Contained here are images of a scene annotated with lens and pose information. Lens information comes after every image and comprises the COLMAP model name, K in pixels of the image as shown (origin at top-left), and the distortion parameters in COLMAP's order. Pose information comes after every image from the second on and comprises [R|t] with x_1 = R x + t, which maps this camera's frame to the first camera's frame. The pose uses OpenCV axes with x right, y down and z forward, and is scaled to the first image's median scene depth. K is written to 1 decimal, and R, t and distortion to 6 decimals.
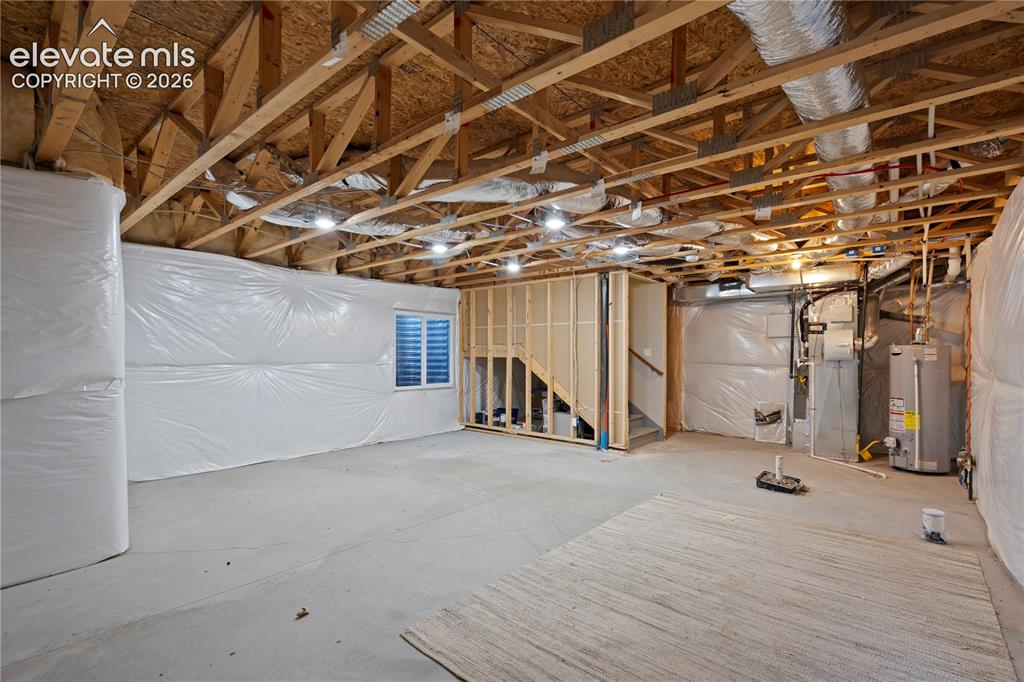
lens RADIAL K [[462.7, 0, 511.5], [0, 462.7, 346.5], [0, 0, 1]] dist [-0.005754, 0.003507]
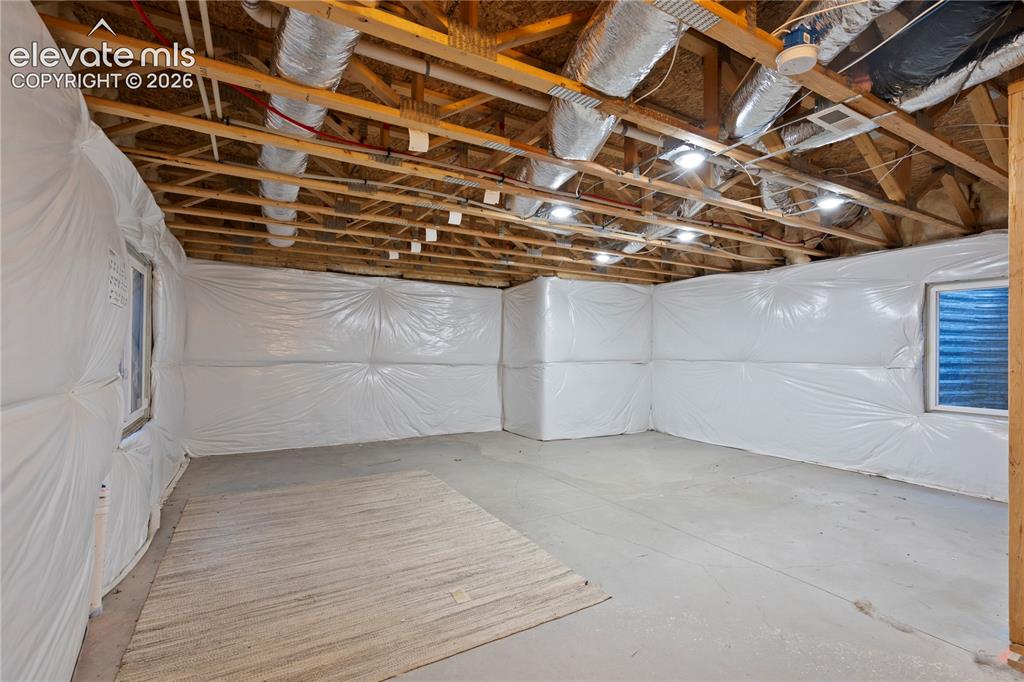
lens RADIAL K [[462.7, 0, 511.5], [0, 462.7, 346.5], [0, 0, 1]] dist [-0.005754, 0.003507]
pose [[-0.322241, -0.015178, -0.946536, 1.332694], [0.008000, 0.999792, -0.018756, 0.035926], [0.946624, -0.013616, -0.322052, 1.589309]]
